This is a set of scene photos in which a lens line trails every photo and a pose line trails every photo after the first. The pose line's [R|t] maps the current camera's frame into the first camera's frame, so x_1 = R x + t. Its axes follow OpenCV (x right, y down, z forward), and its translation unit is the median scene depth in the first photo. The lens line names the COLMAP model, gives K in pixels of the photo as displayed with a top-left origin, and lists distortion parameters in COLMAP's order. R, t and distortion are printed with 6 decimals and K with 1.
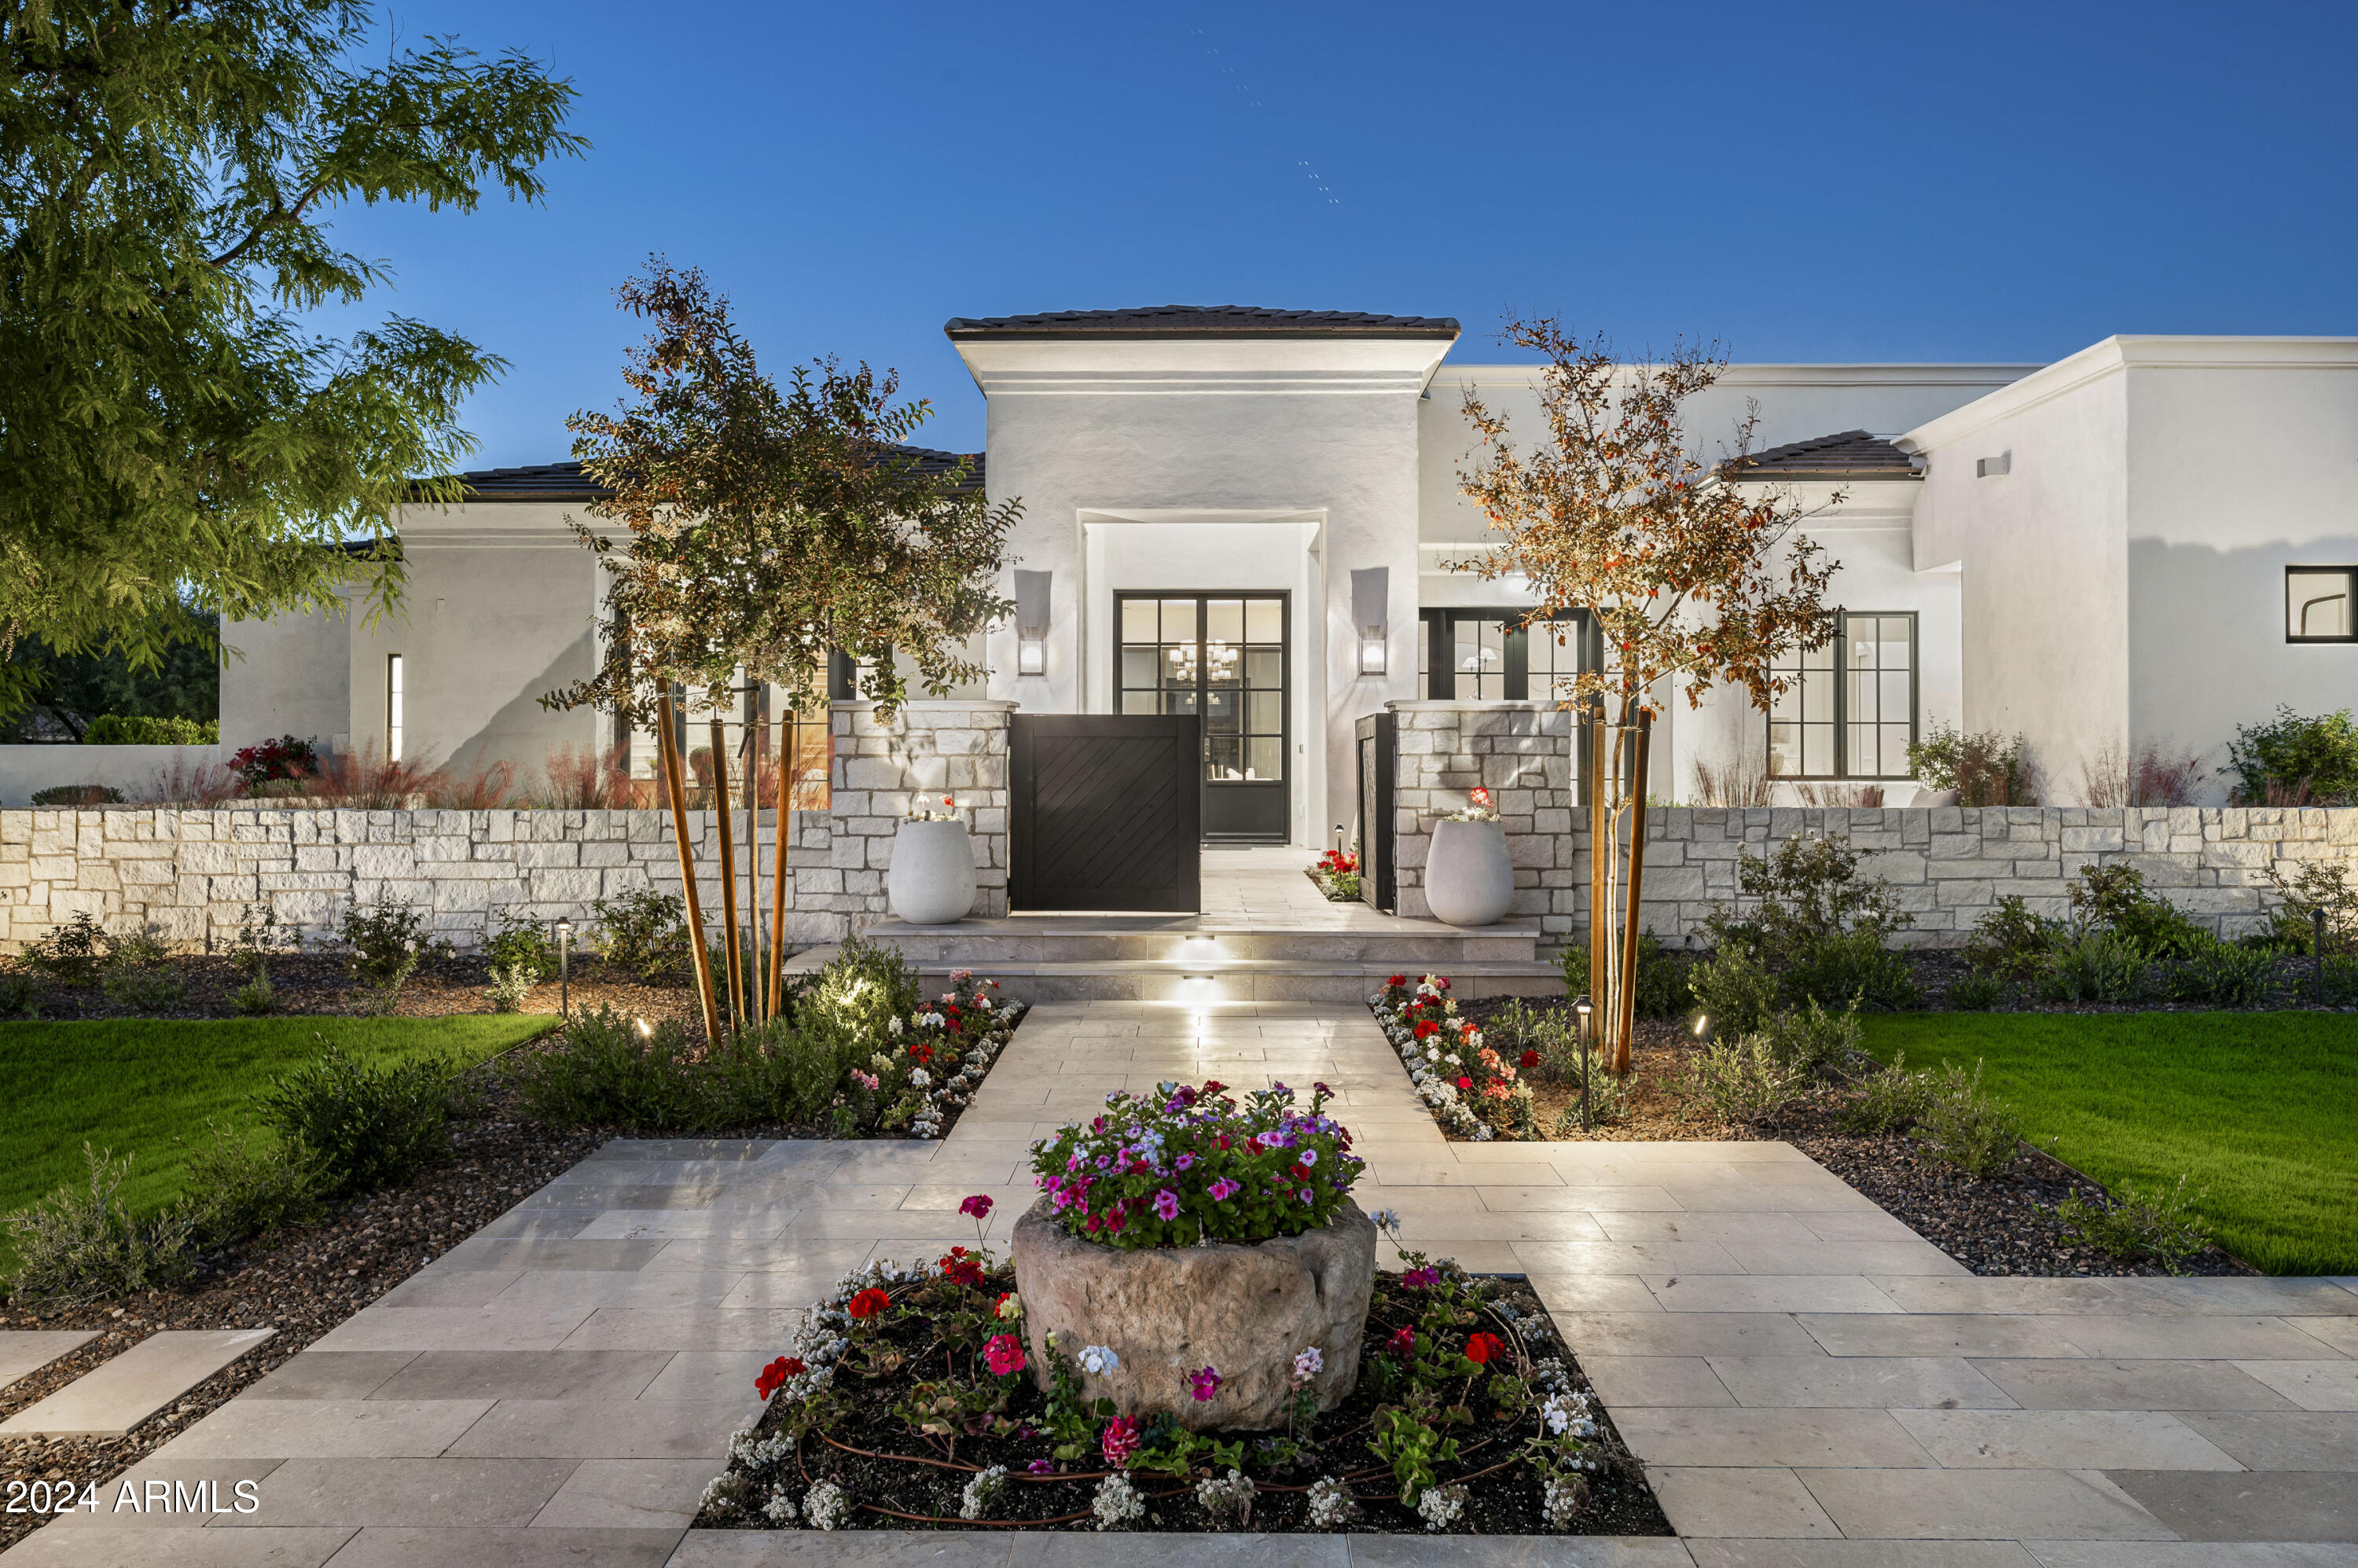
lens RADIAL K [[1640.8, 0, 1176.5], [0, 1640.8, 766.5], [0, 0, 1]] dist [-0.001431, 0.001482]
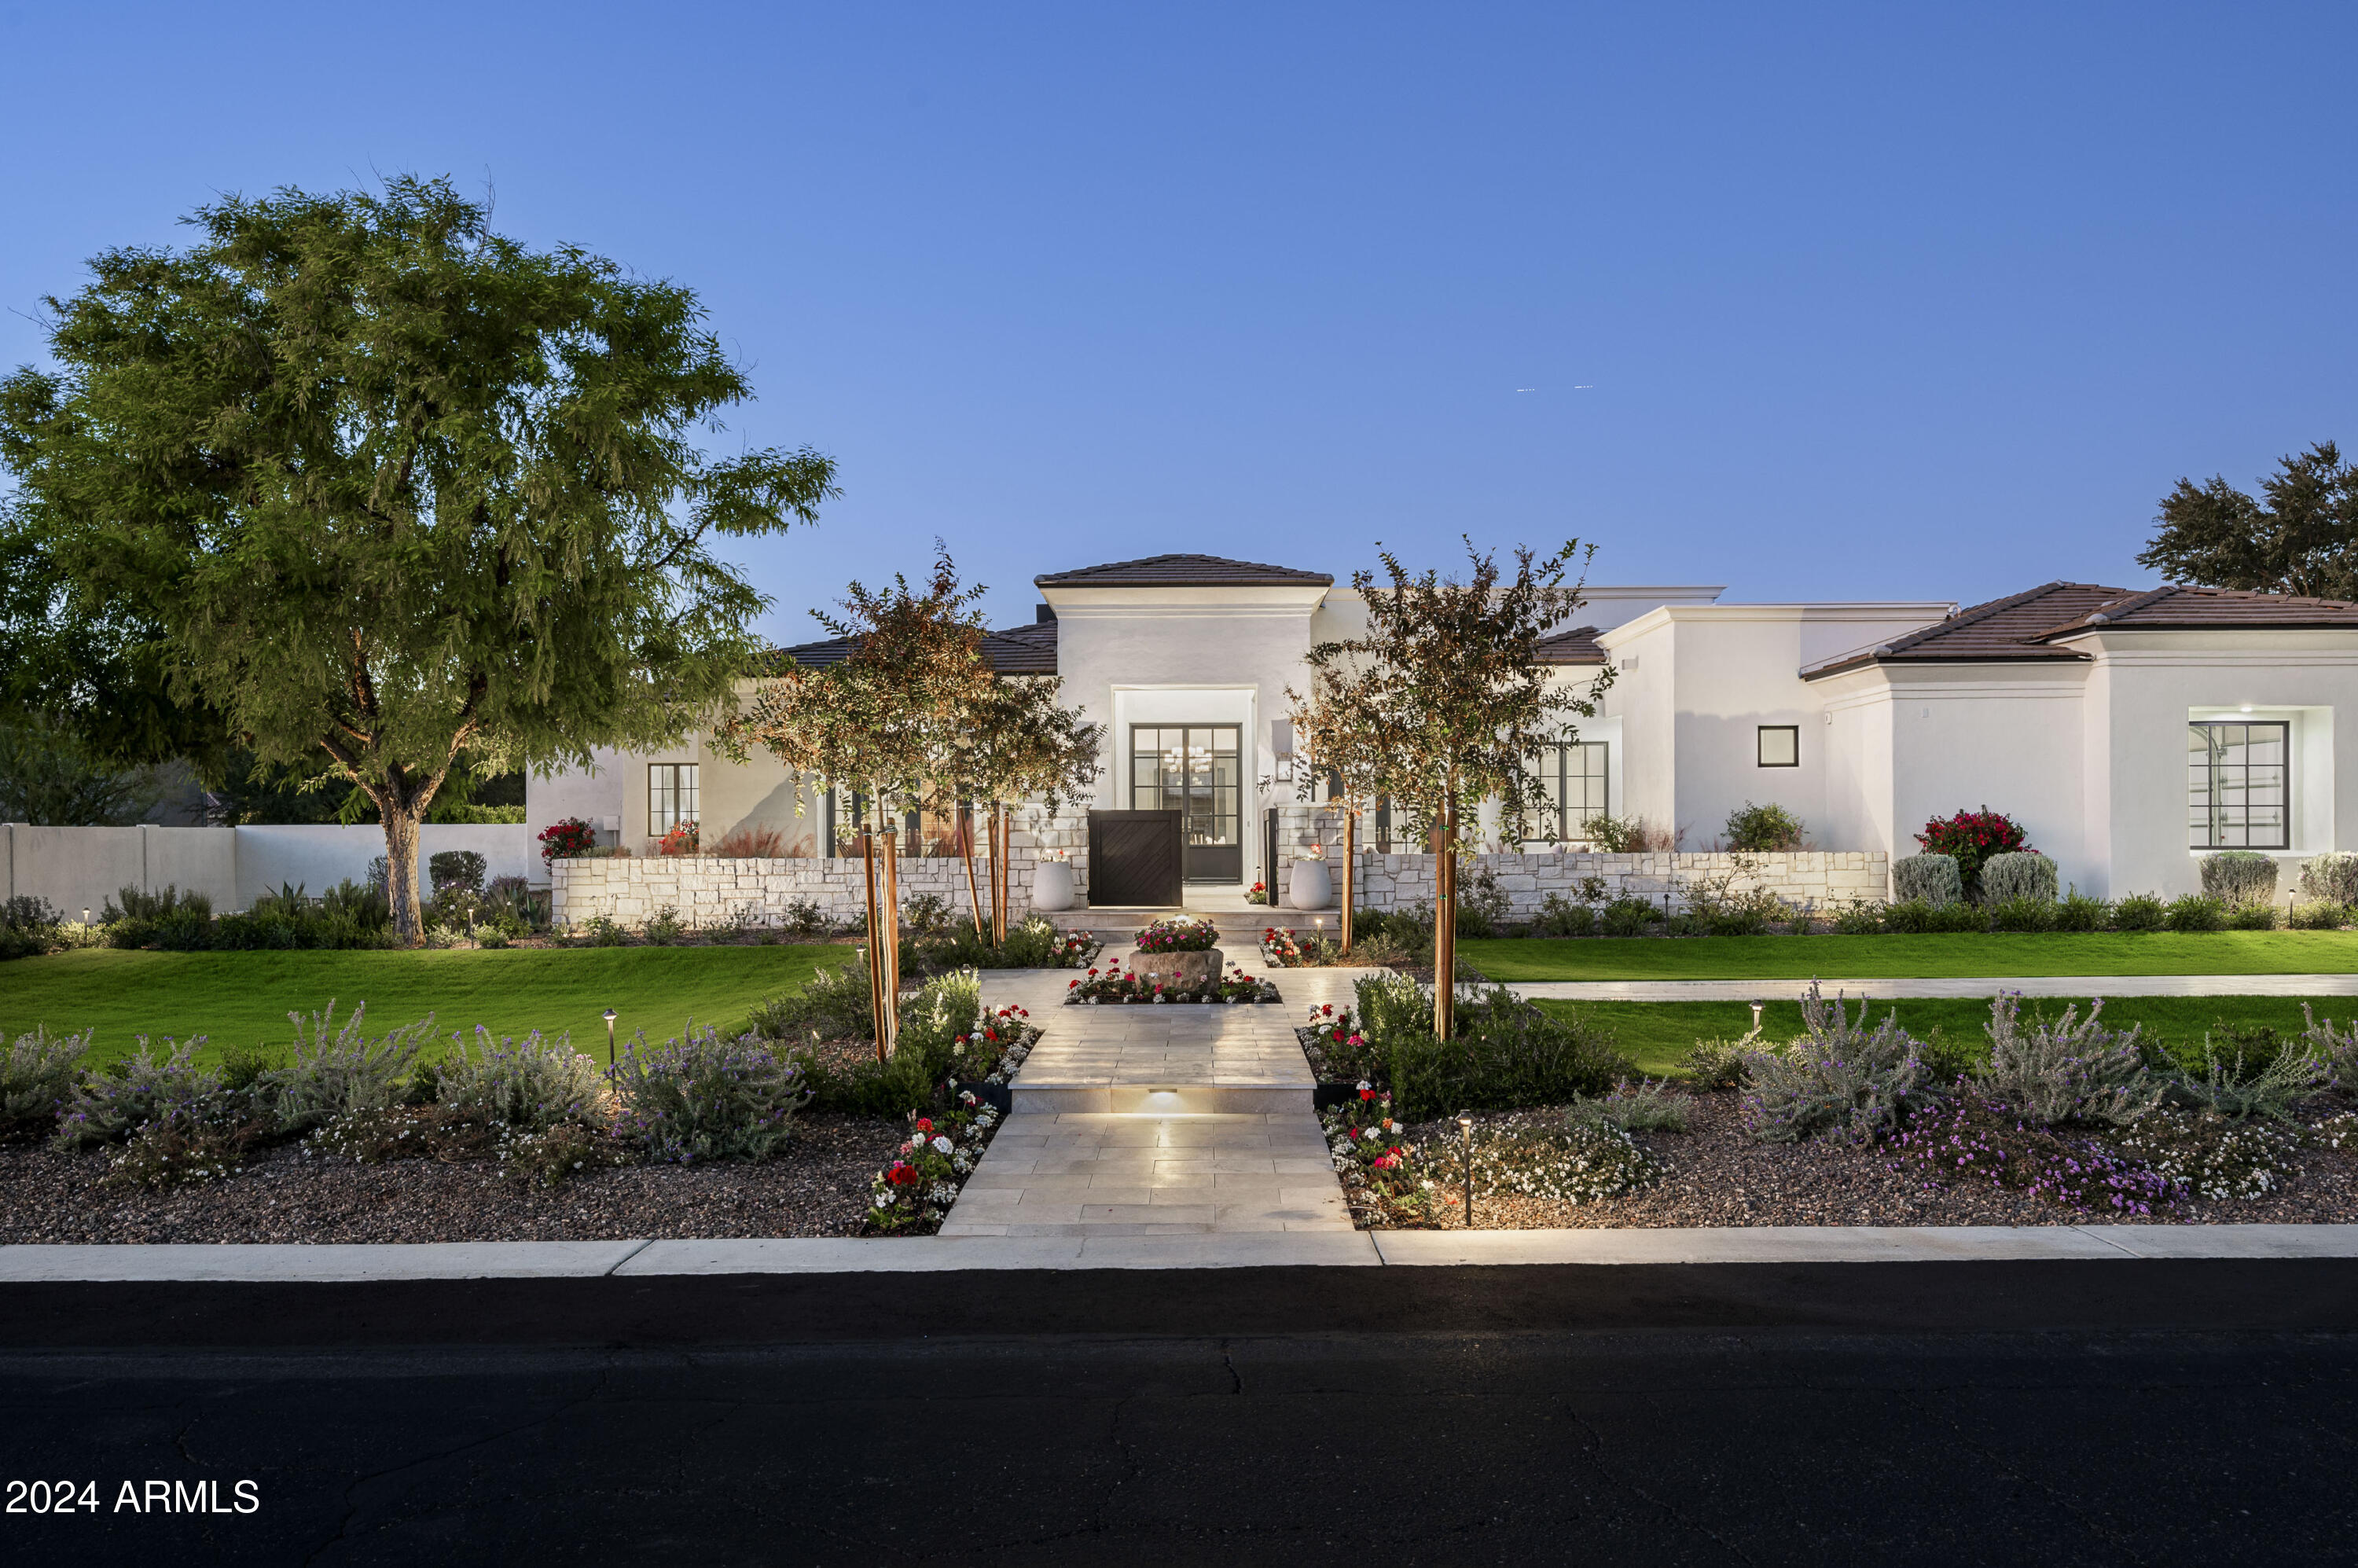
lens RADIAL K [[1497.1, 0, 1157.7], [0, 1497.1, 838.9], [0, 0, 1]] dist [-0.002104, -0.000108]
pose [[0.999961, -0.004547, -0.007597, -0.001684], [0.004563, 0.999987, 0.002126, 0.000796], [0.007587, -0.002161, 0.999969, -0.867734]]
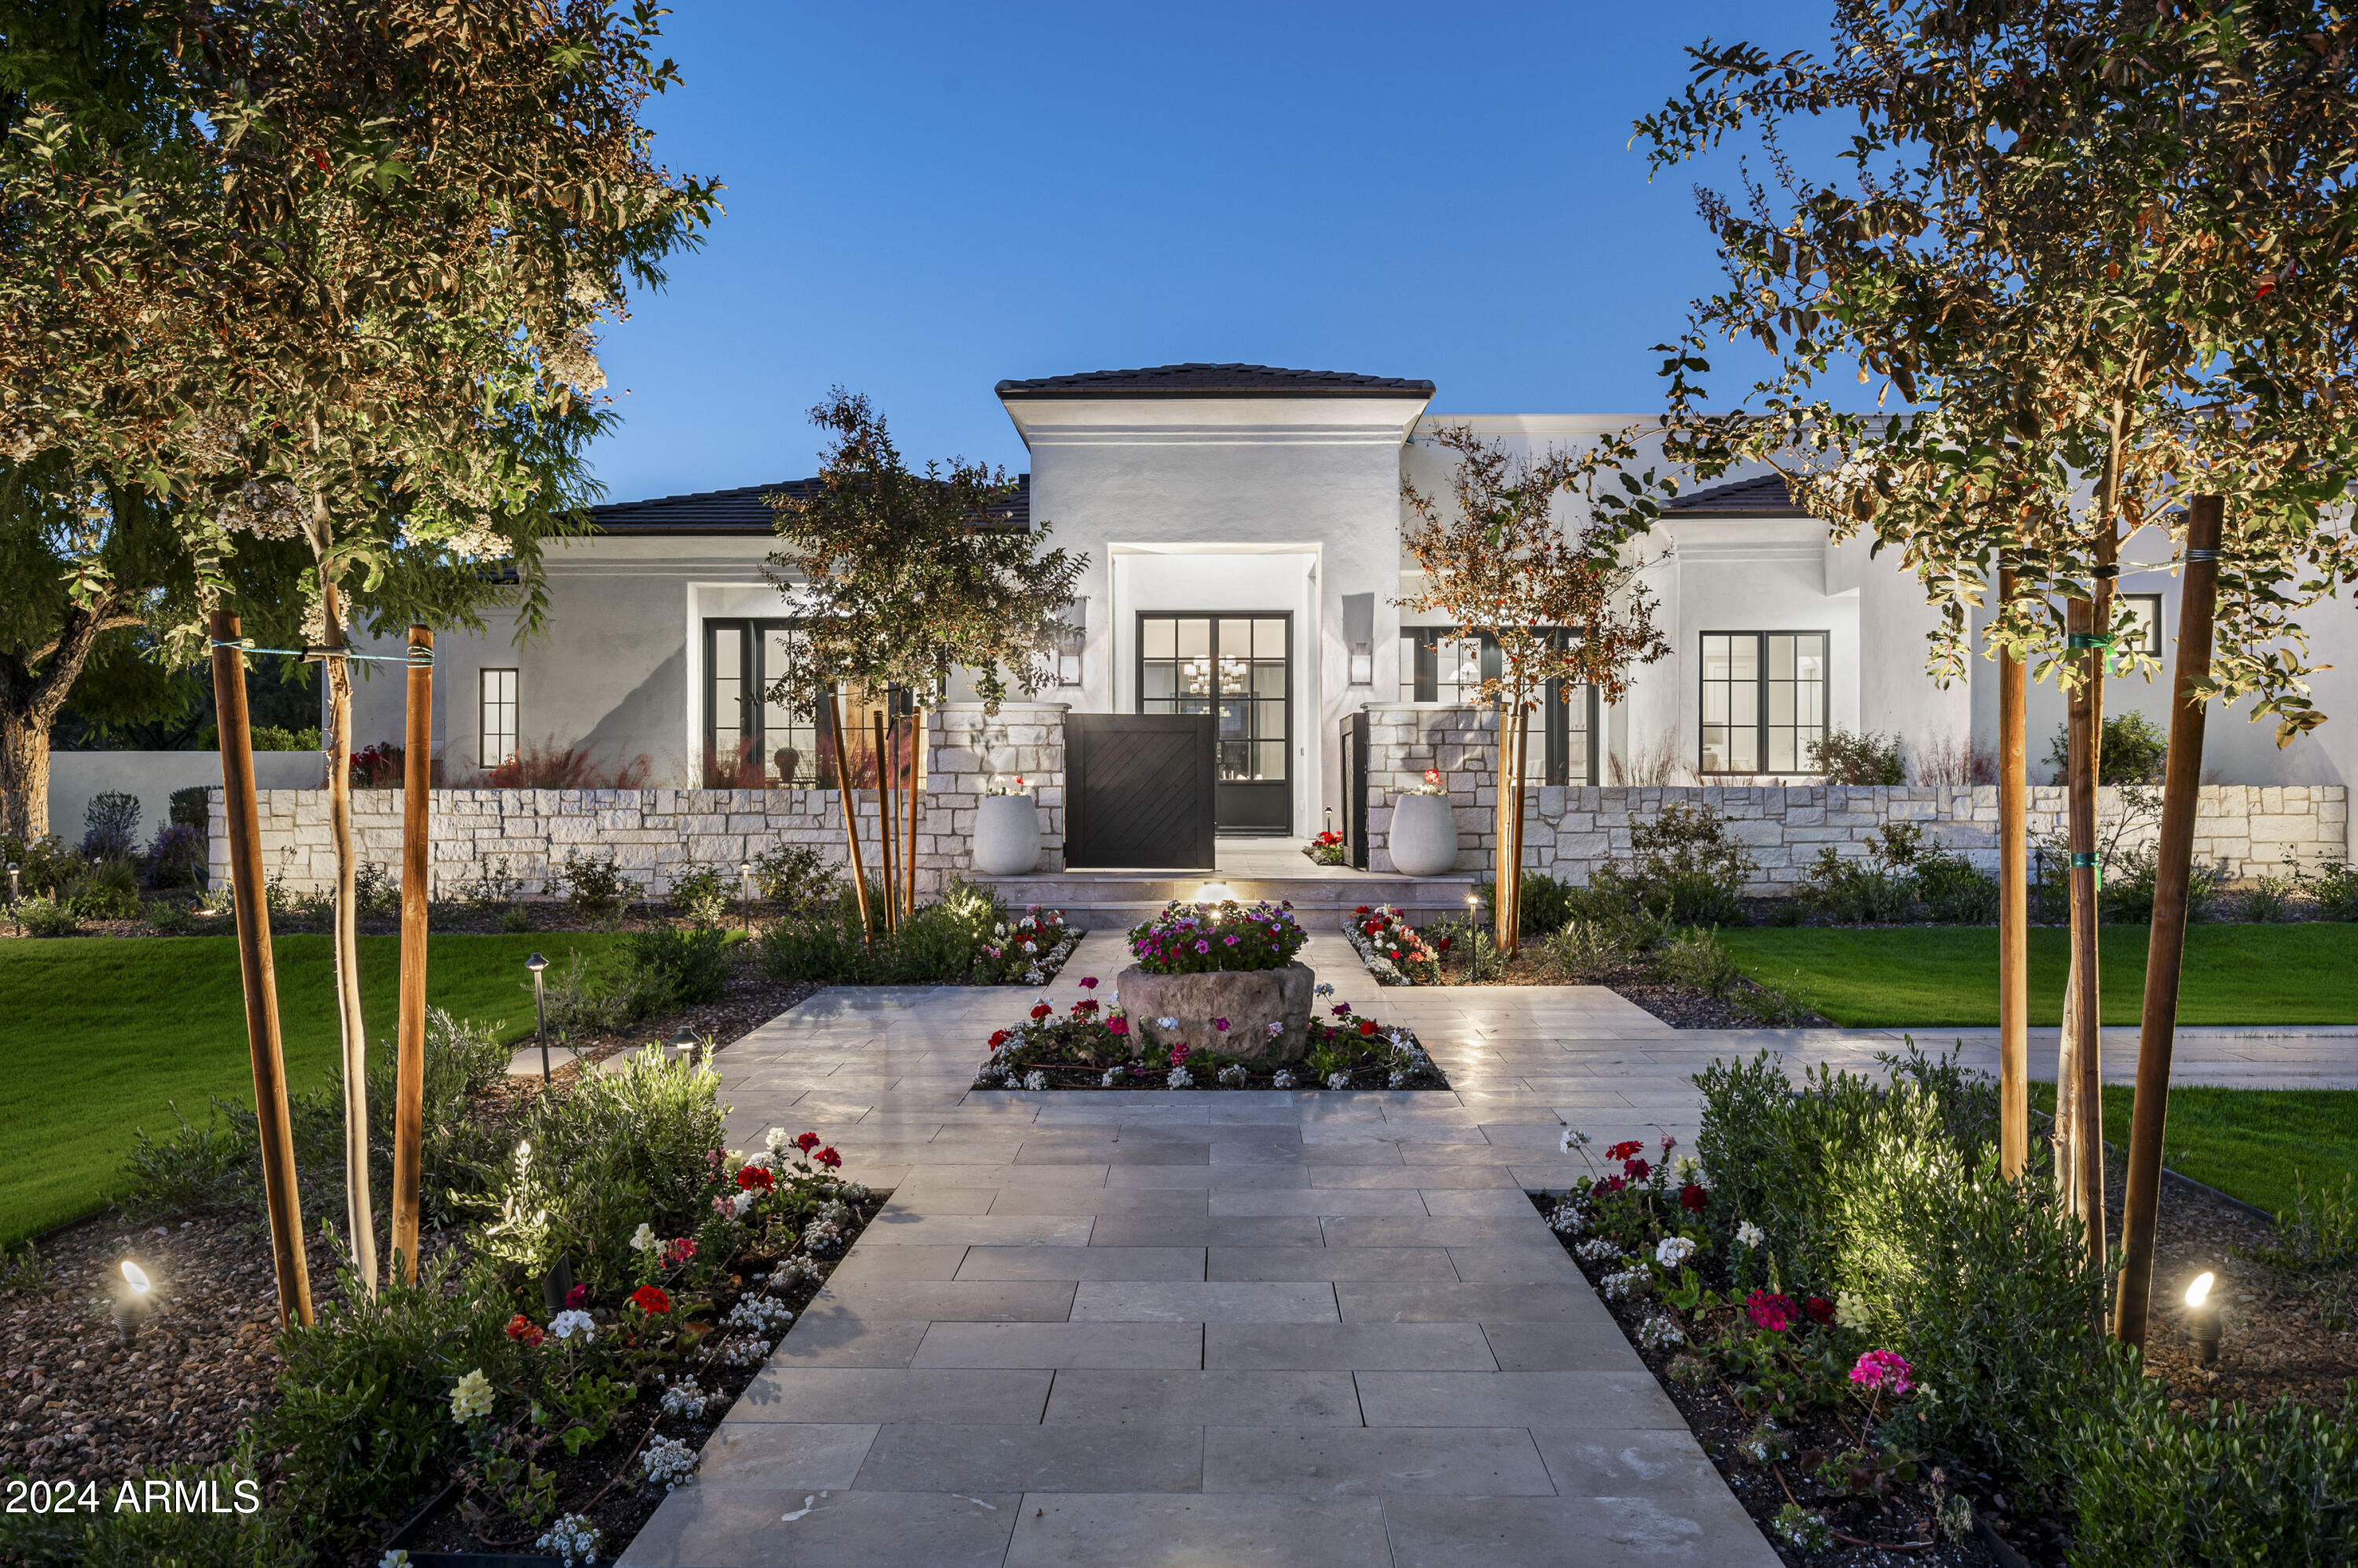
lens RADIAL K [[1673.3, 0, 1184.6], [0, 1673.3, 800.2], [0, 0, 1]] dist [-0.000306, -0.001300]
pose [[0.999999, -0.000426, -0.001162, -0.007538], [0.000437, 0.999955, 0.009468, 0.023404], [0.001158, -0.009468, 0.999955, -0.302418]]
